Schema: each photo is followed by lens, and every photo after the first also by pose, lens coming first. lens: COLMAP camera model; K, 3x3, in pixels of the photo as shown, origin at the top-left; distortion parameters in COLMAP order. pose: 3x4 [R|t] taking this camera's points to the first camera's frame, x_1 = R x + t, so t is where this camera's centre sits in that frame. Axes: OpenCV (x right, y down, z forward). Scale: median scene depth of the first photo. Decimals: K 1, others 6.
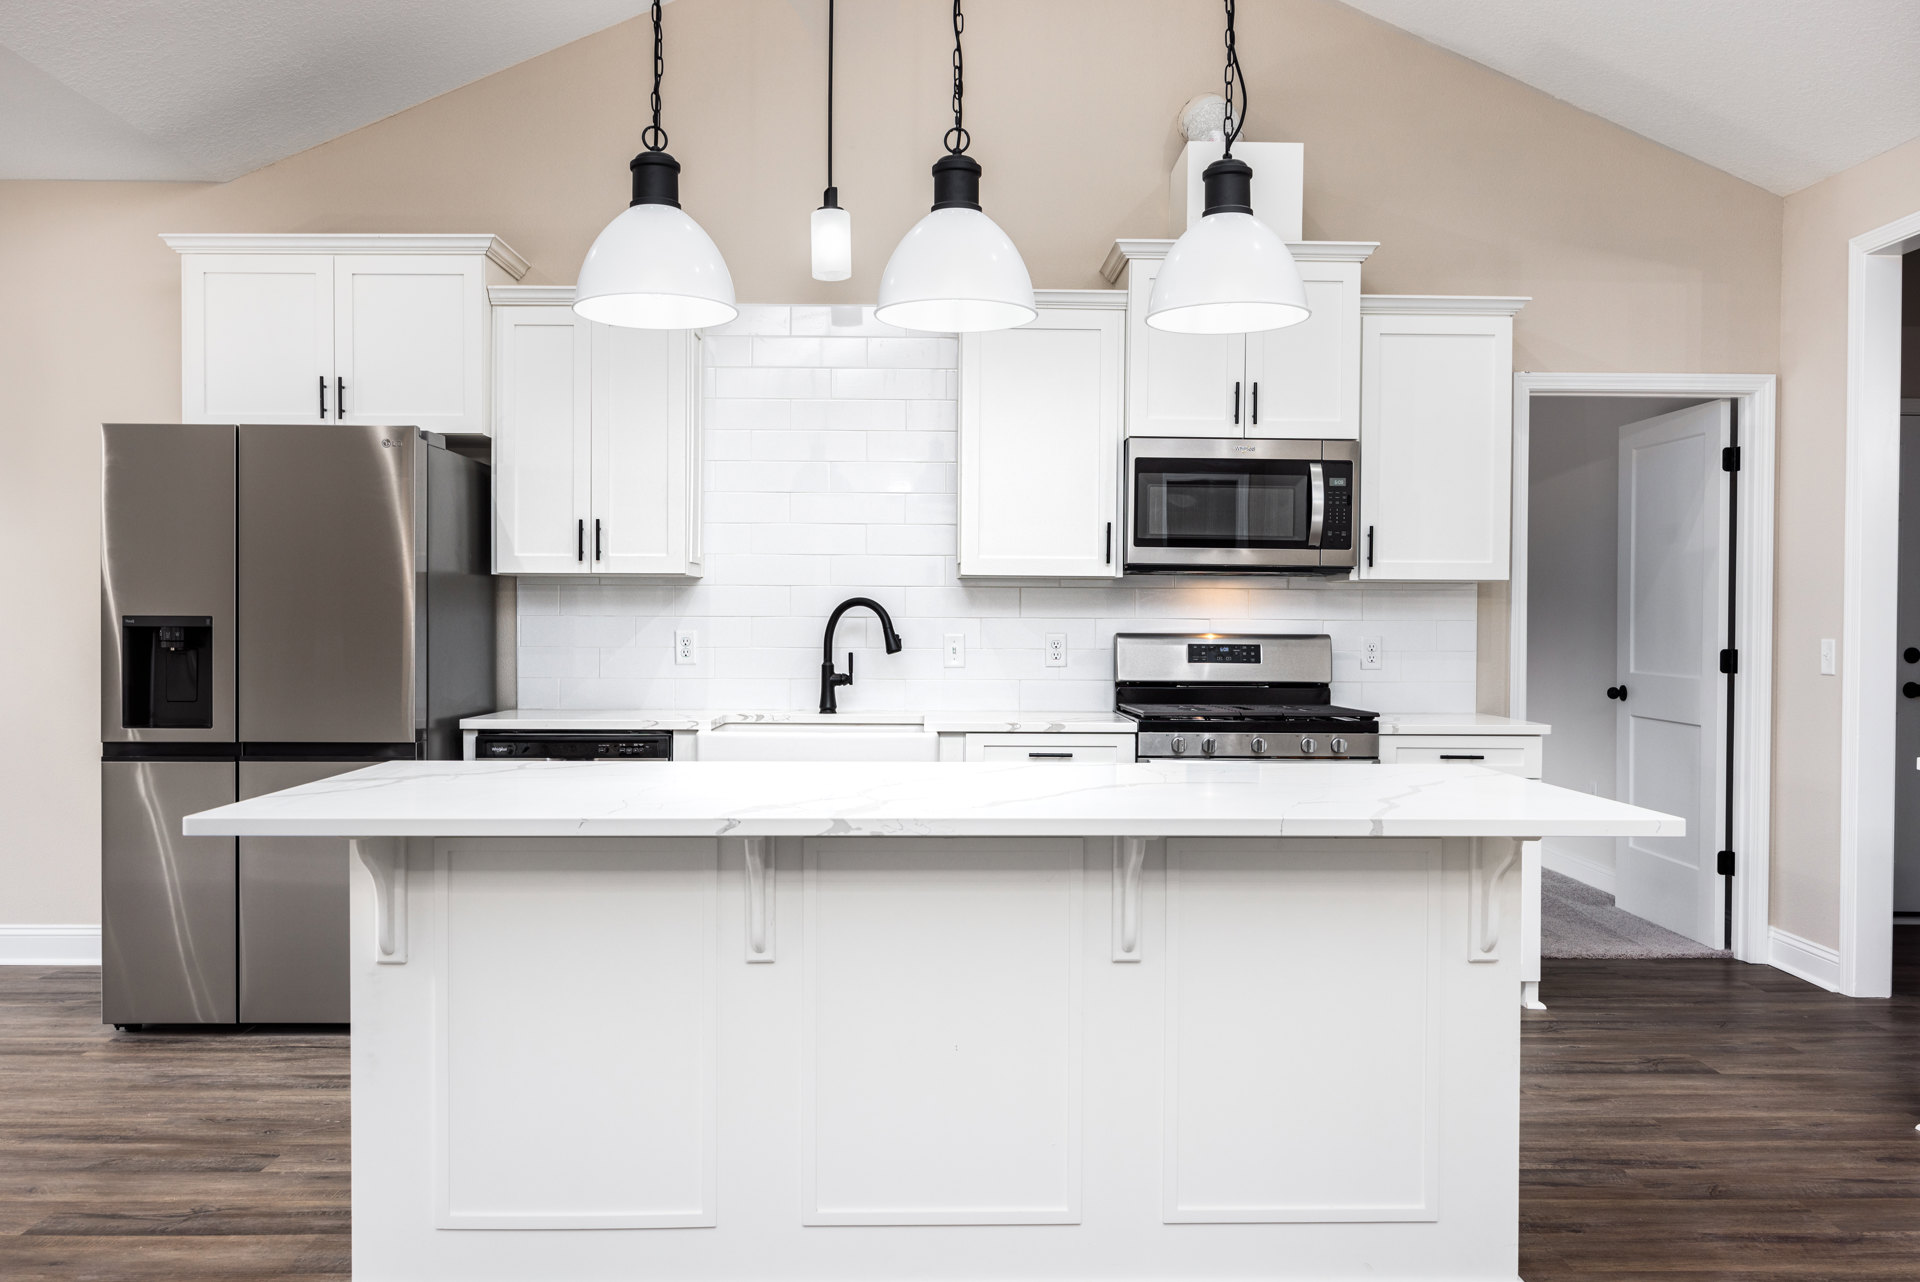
lens RADIAL K [[1495.5, 0, 955.0], [0, 1495.5, 645.8], [0, 0, 1]] dist [0.000517, -0.004790]
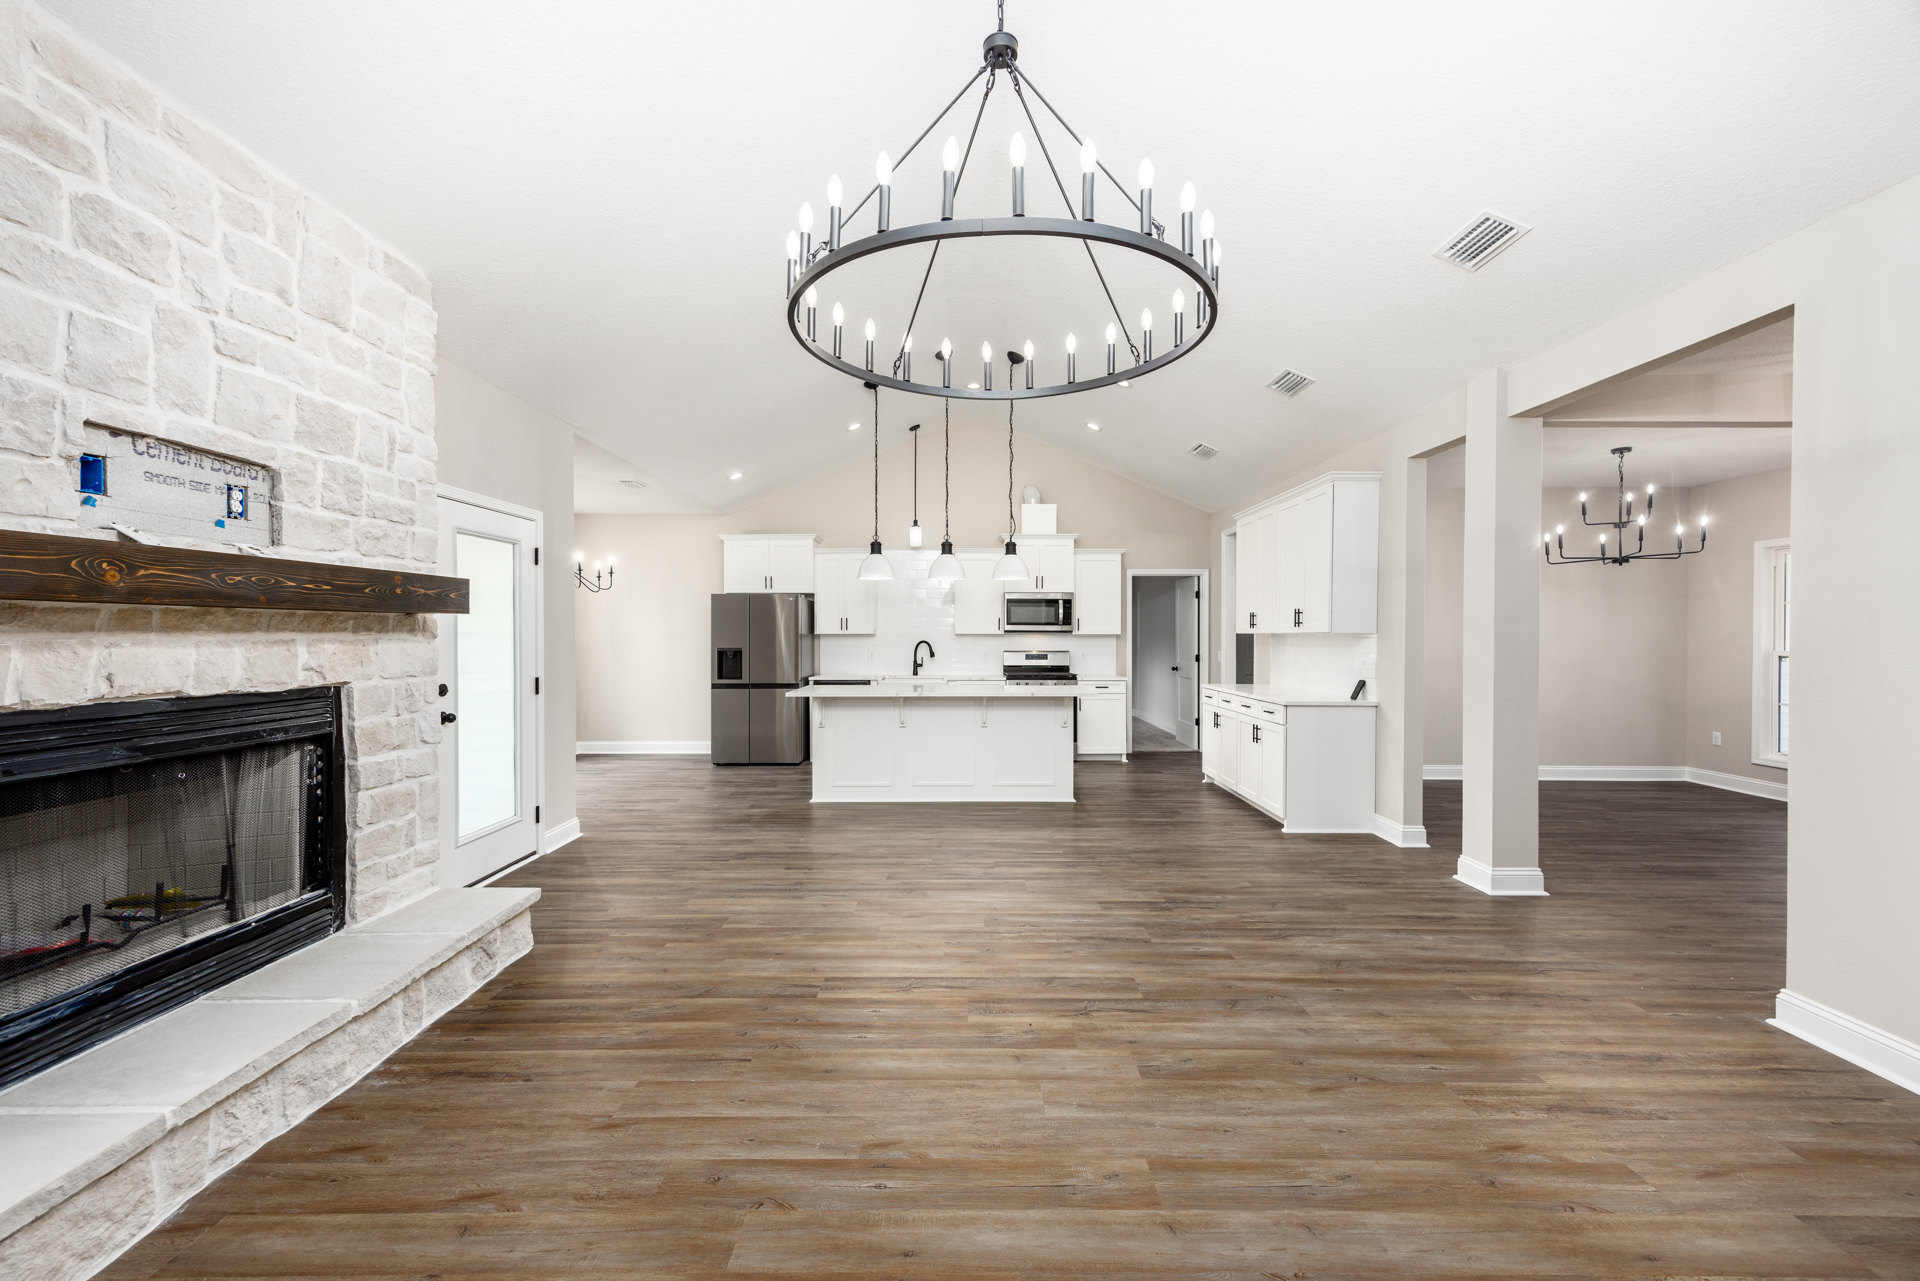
lens RADIAL K [[769.8, 0, 957.8], [0, 769.8, 646.4], [0, 0, 1]] dist [0.014940, -0.001635]
pose [[0.999737, -0.005043, -0.022394, 0.049339], [0.004953, 0.999979, -0.004064, -0.012361], [0.022414, 0.003952, 0.999741, -0.727331]]
